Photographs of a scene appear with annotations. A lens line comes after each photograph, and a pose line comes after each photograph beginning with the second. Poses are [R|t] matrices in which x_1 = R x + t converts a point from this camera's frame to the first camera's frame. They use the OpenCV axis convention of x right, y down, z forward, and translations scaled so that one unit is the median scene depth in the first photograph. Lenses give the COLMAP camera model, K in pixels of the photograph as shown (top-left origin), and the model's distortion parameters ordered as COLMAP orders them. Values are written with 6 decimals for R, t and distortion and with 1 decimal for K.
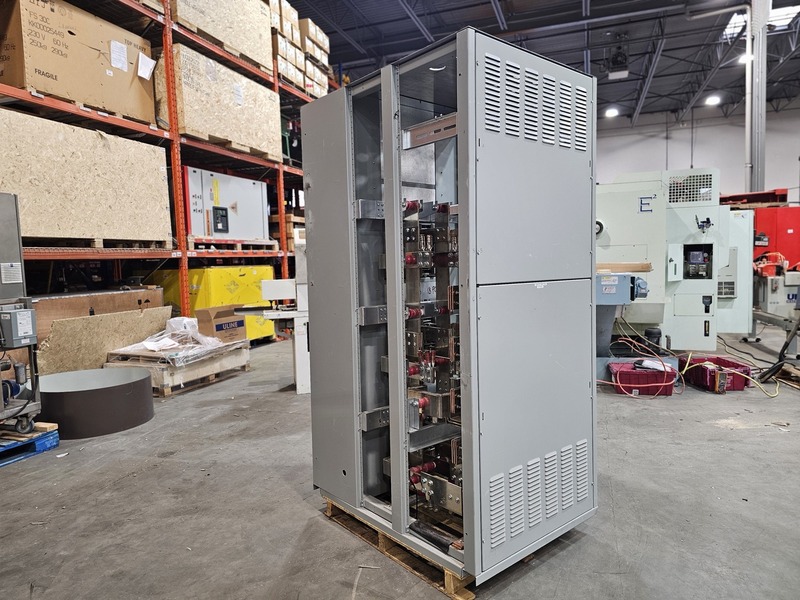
lens RADIAL K [[535.5, 0, 400.3], [0, 535.5, 297.4], [0, 0, 1]] dist [0.002580, -0.002208]
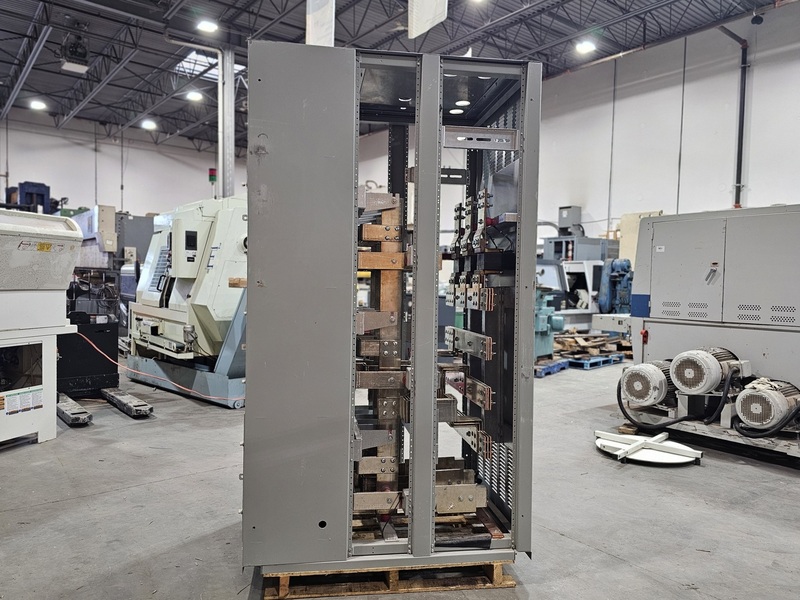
lens RADIAL K [[578.5, 0, 400.2], [0, 578.5, 304.0], [0, 0, 1]] dist [0.026141, -0.005057]
pose [[0.519478, 0.011103, 0.854412, -0.121347], [0.021367, 0.999434, -0.025978, 0.003647], [-0.854217, 0.031751, 0.518947, 0.068115]]
